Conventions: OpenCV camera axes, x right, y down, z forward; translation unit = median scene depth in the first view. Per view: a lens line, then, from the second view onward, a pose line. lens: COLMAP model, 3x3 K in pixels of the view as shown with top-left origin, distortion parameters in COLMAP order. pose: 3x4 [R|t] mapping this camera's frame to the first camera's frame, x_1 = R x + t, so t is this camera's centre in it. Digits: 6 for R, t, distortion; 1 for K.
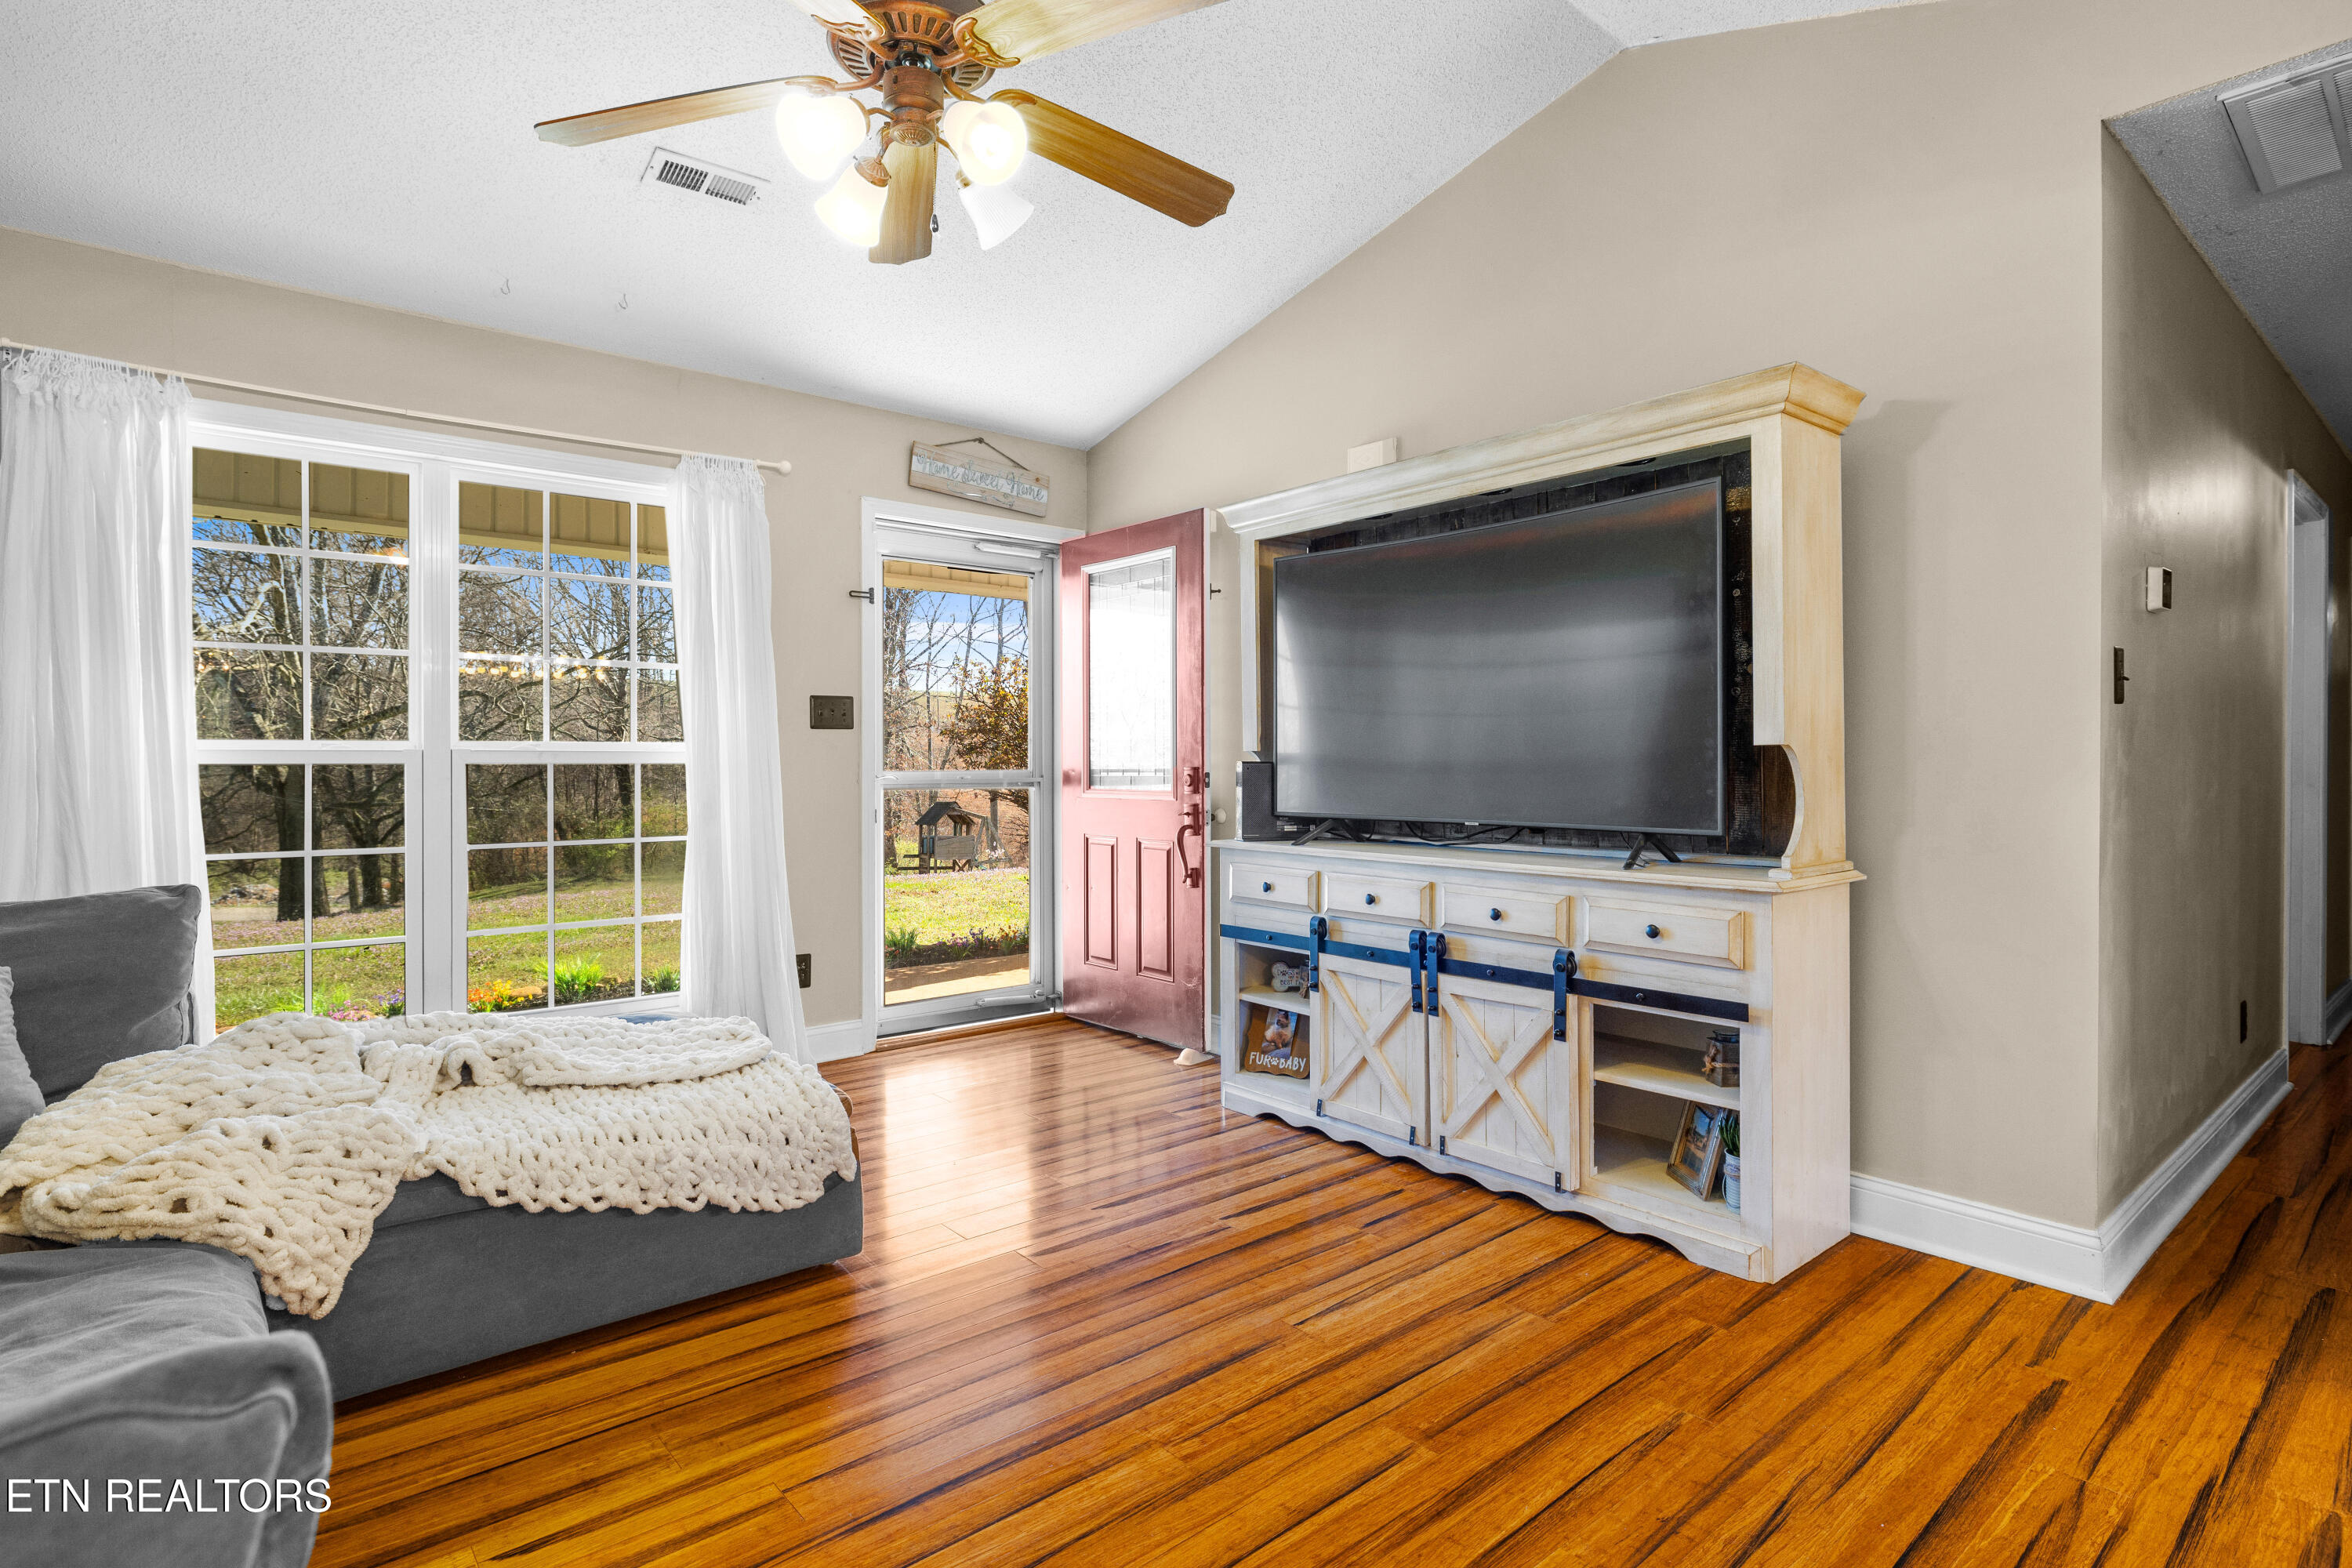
lens RADIAL K [[1178.1, 0, 1164.5], [0, 1178.1, 774.6], [0, 0, 1]] dist [-0.005233, 0.000092]
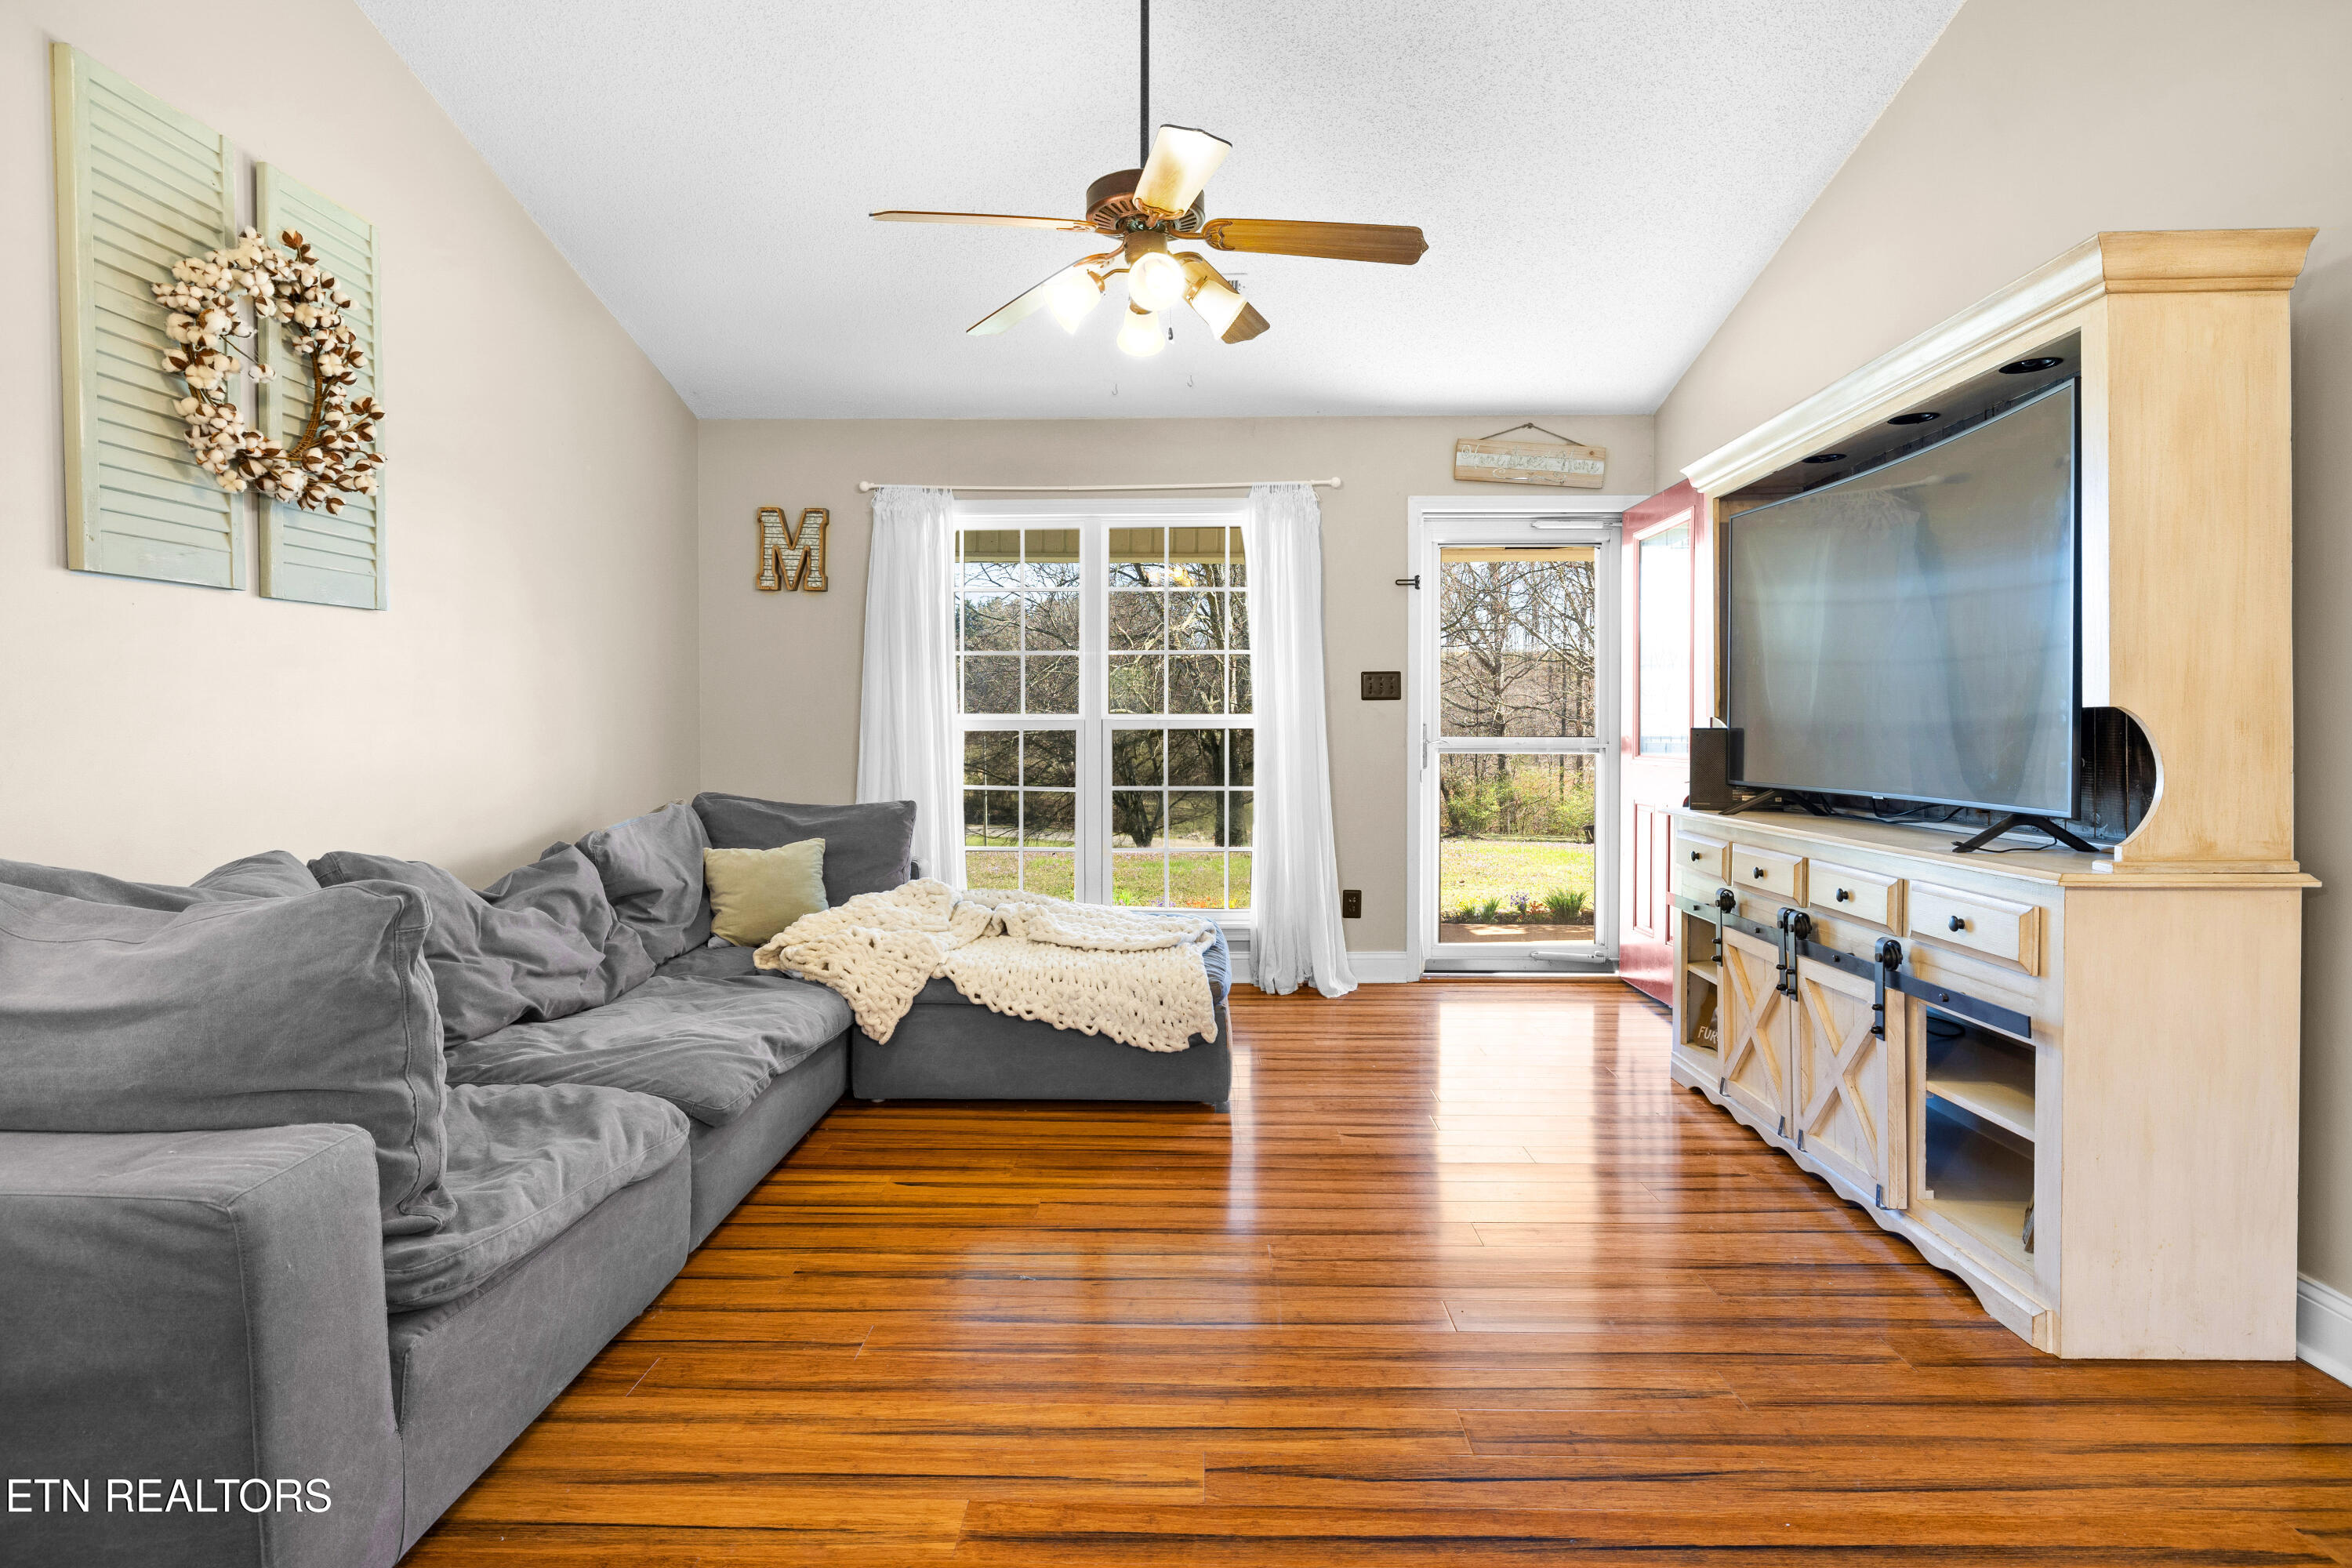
lens RADIAL K [[1178.1, 0, 1169.3], [0, 1178.1, 762.5], [0, 0, 1]] dist [-0.005233, 0.000092]
pose [[0.753496, 0.019103, -0.657175, 0.511112], [-0.007439, 0.999762, 0.020532, 0.001217], [0.657411, -0.010582, 0.753458, -0.028049]]
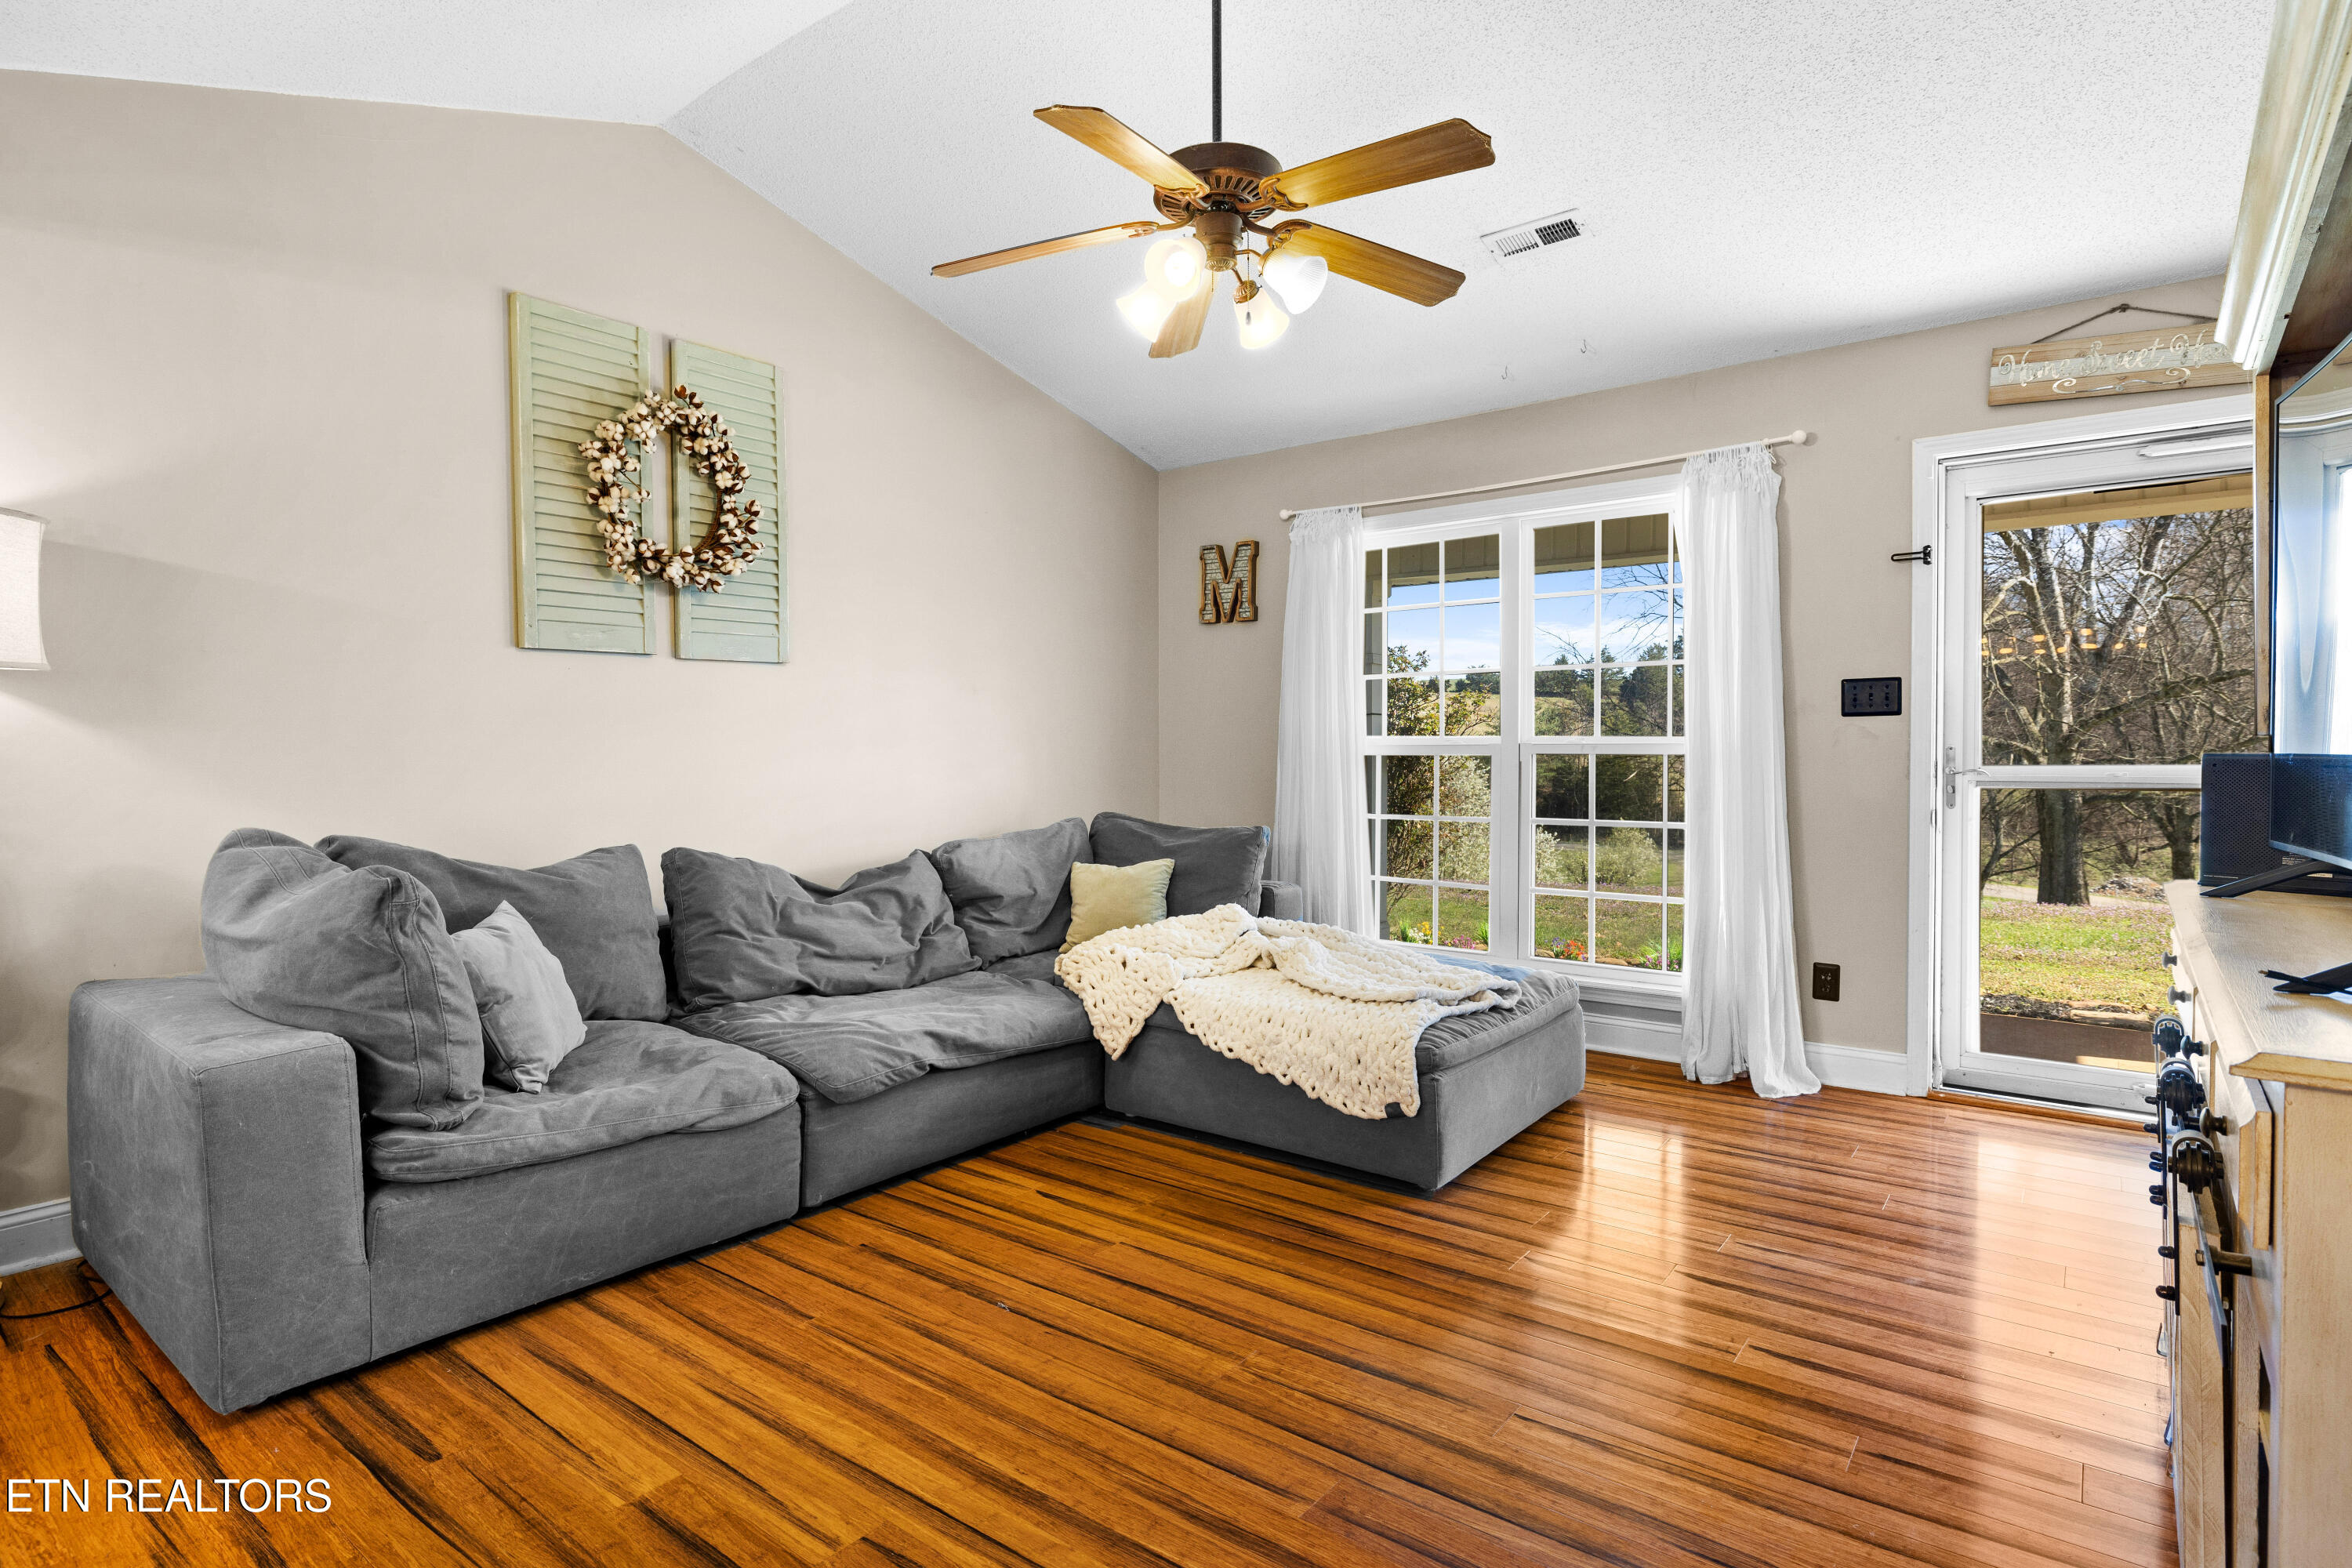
lens RADIAL K [[1178.1, 0, 1179.6], [0, 1178.1, 786.3], [0, 0, 1]] dist [-0.005233, 0.000092]
pose [[0.217117, 0.027512, -0.975758, 0.724049], [-0.009773, 0.999614, 0.026010, -0.006185], [0.976097, 0.003889, 0.217302, 0.474595]]
